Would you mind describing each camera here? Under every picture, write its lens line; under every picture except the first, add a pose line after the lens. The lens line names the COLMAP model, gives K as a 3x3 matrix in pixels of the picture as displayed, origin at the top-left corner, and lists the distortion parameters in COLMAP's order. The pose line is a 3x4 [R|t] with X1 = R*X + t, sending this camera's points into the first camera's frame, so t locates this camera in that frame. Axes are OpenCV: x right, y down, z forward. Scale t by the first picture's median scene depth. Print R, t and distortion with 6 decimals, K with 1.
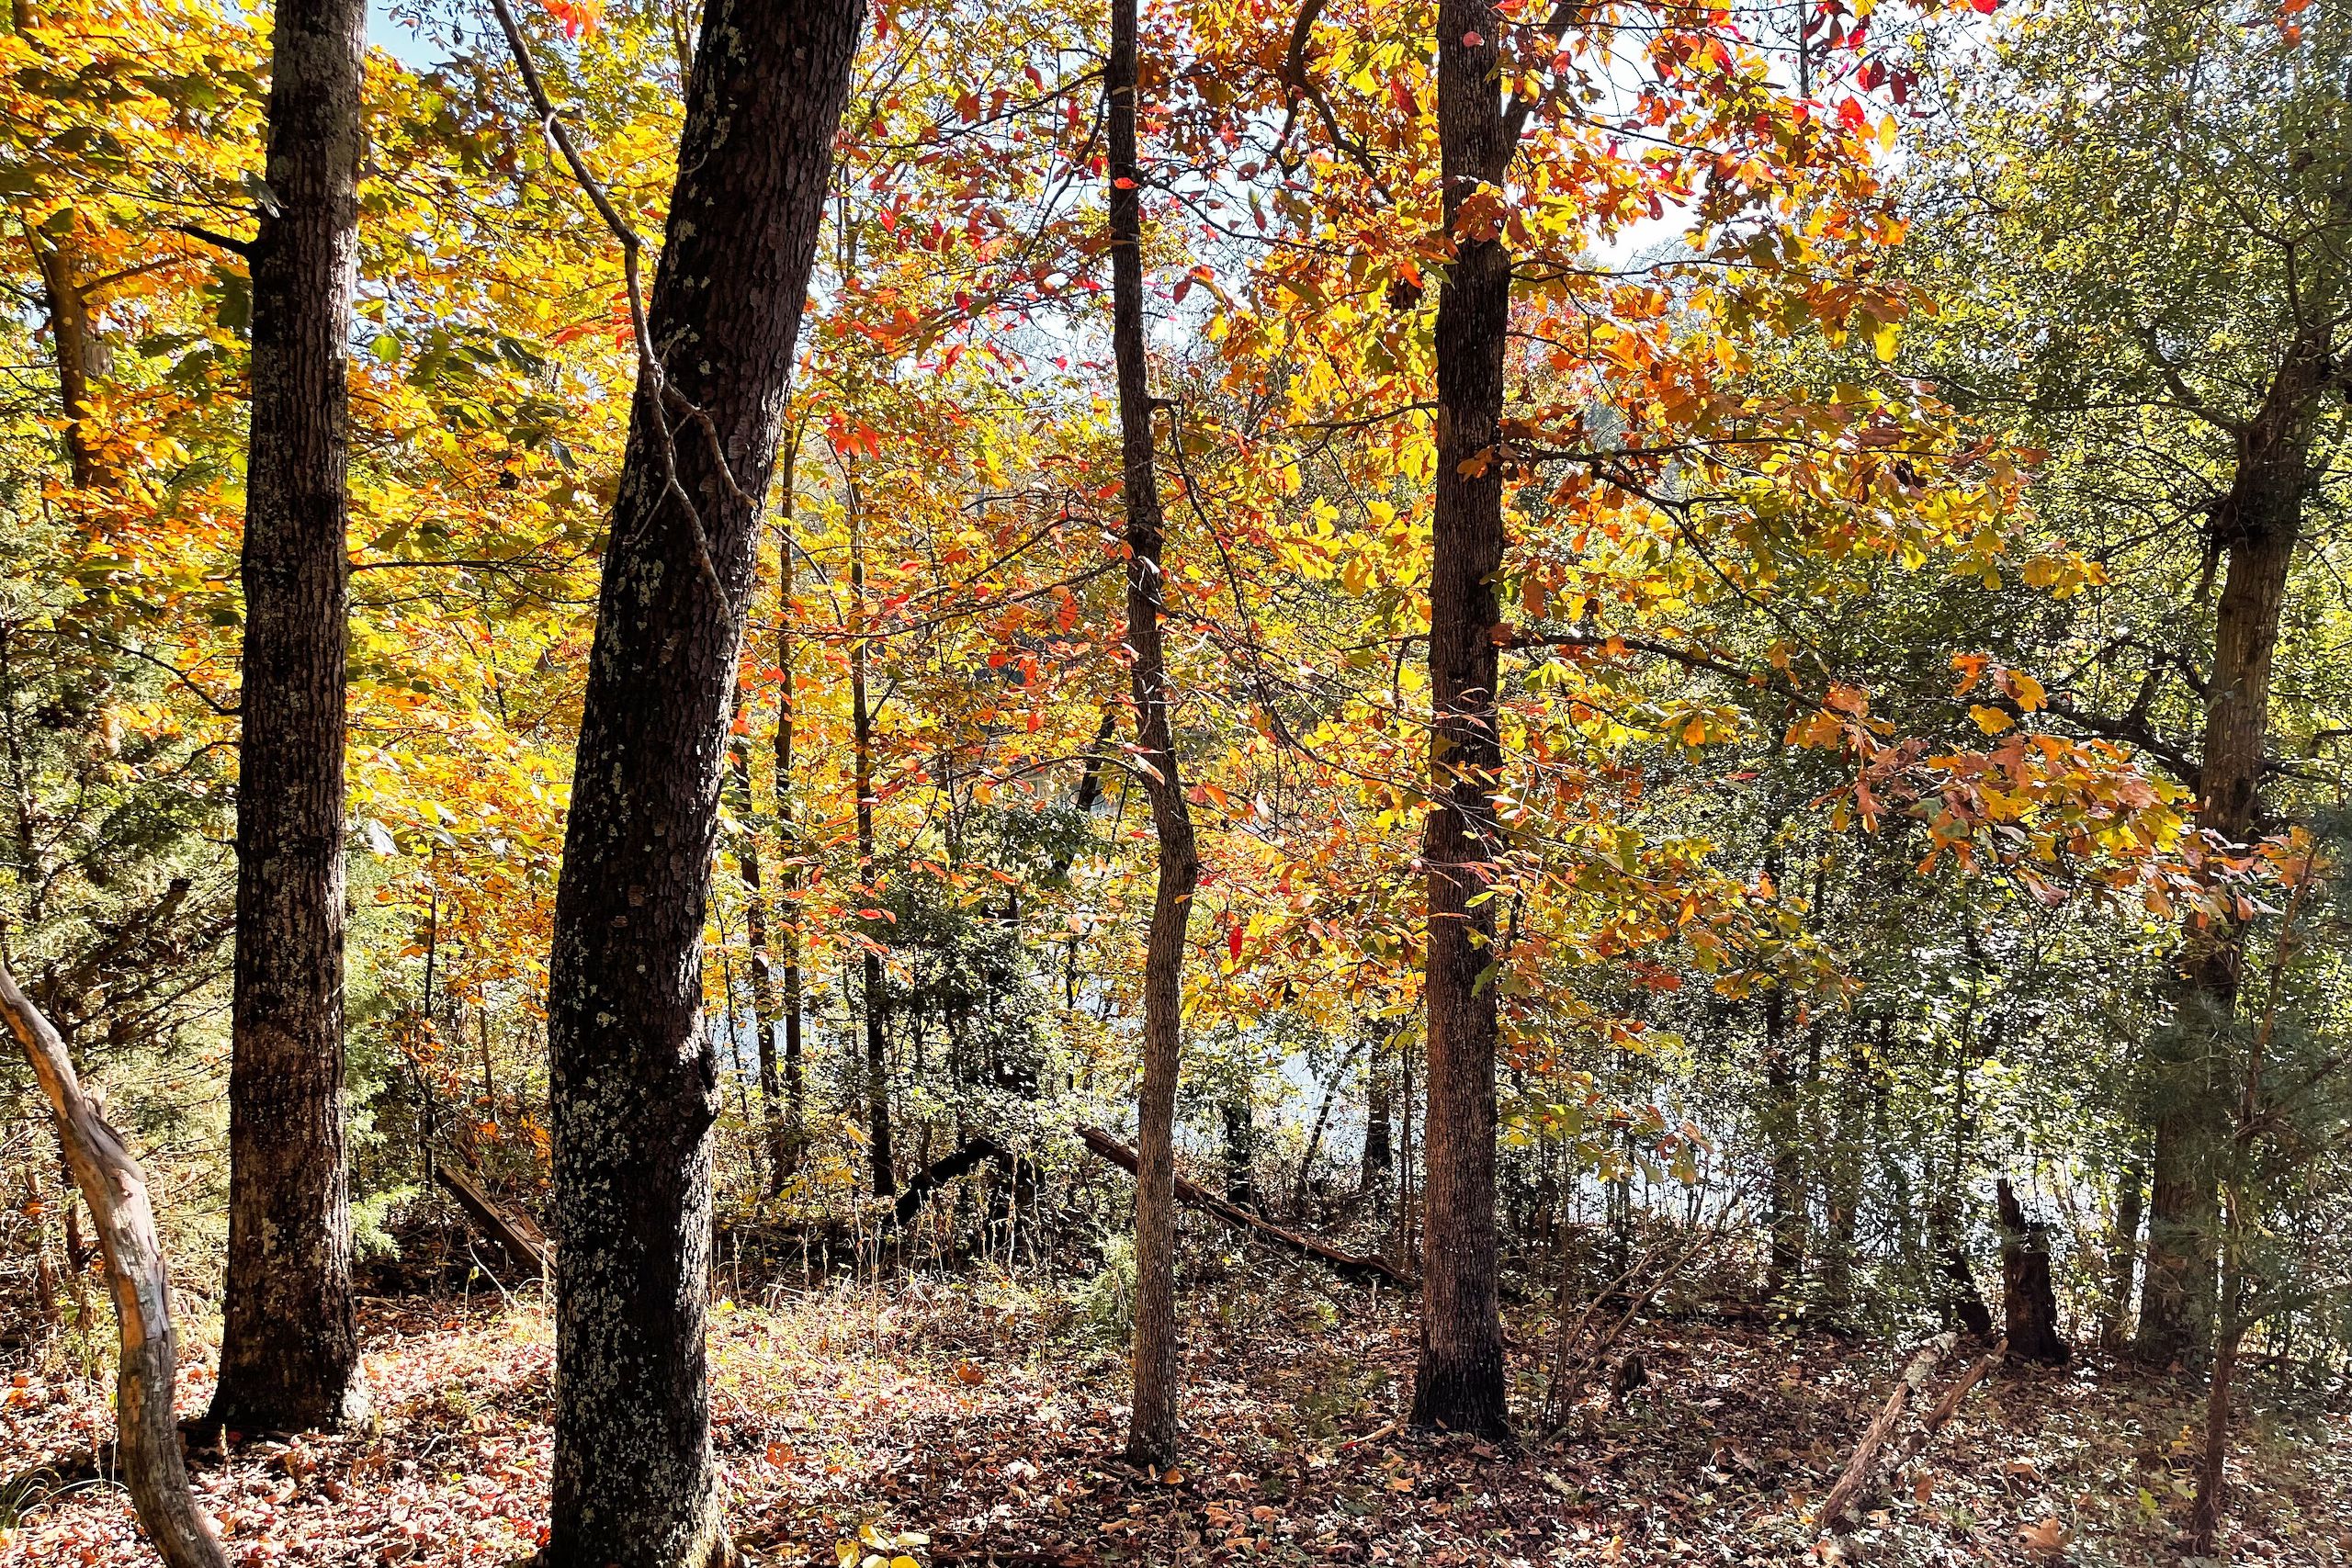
lens RADIAL K [[1814.9, 0, 1176.3], [0, 1814.9, 786.9], [0, 0, 1]] dist [0.002806, 0.000566]
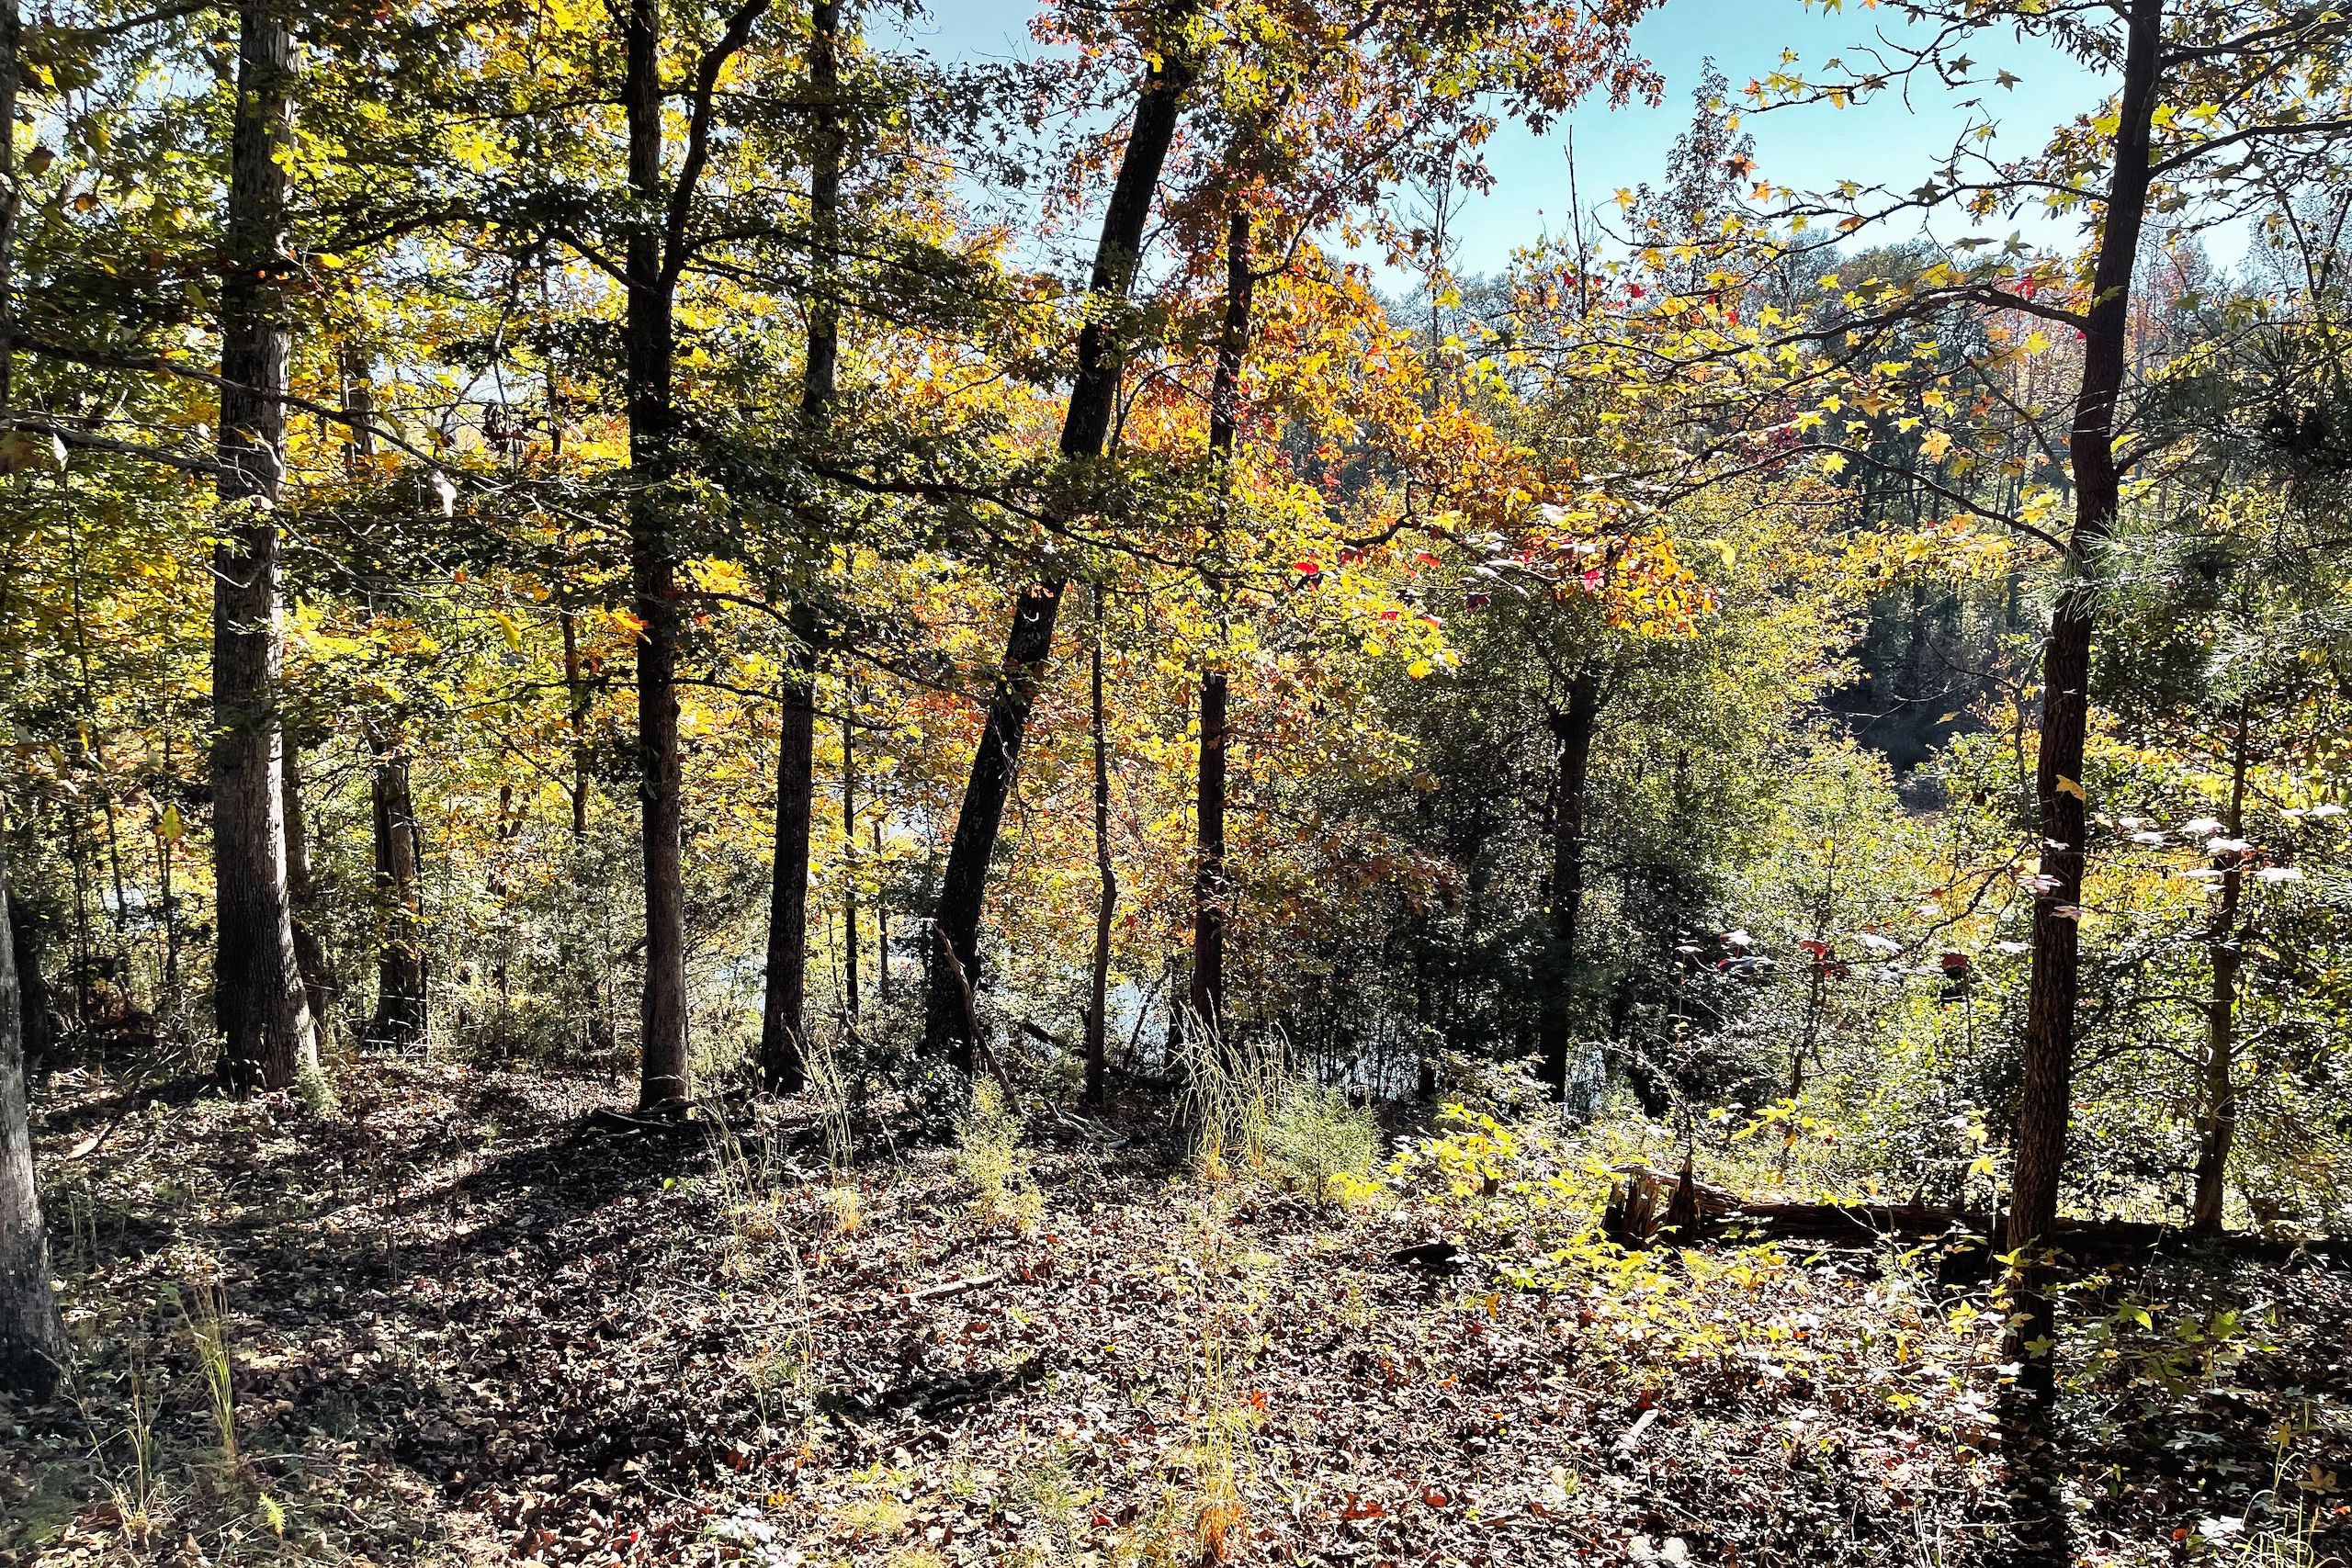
lens RADIAL K [[1814.9, 0, 1176.1], [0, 1814.9, 781.6], [0, 0, 1]] dist [0.002806, 0.000566]
pose [[0.993947, 0.009845, 0.109418, -0.157462], [-0.011741, 0.999792, 0.016690, -0.138903], [-0.109231, -0.017873, 0.993856, -1.419829]]
